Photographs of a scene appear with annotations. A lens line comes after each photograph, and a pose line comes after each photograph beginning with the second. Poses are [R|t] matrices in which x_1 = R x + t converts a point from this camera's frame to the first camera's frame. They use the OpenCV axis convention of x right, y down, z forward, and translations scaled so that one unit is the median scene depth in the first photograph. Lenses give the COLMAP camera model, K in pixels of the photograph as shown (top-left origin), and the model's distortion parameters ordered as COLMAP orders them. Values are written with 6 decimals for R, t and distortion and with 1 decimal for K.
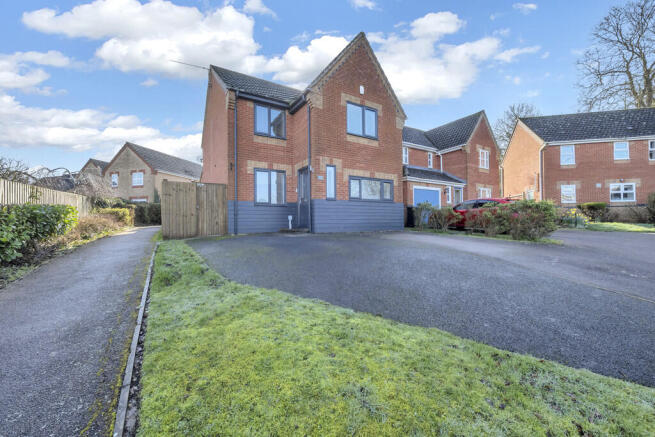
lens RADIAL K [[266.4, 0, 328.8], [0, 266.4, 219.0], [0, 0, 1]] dist [-0.008800, -0.000437]
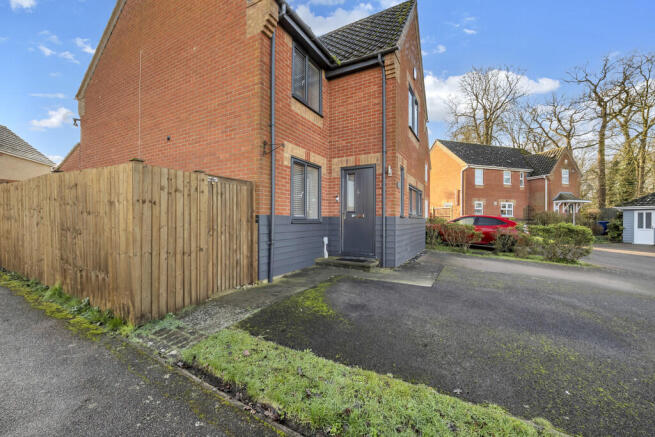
lens RADIAL K [[266.4, 0, 328.8], [0, 266.4, 219.0], [0, 0, 1]] dist [-0.008800, -0.000437]
pose [[0.866120, 0.015170, 0.499606, -0.459165], [-0.017461, 0.999848, -0.000088, -0.056370], [-0.499531, -0.008647, 0.866253, 0.439766]]
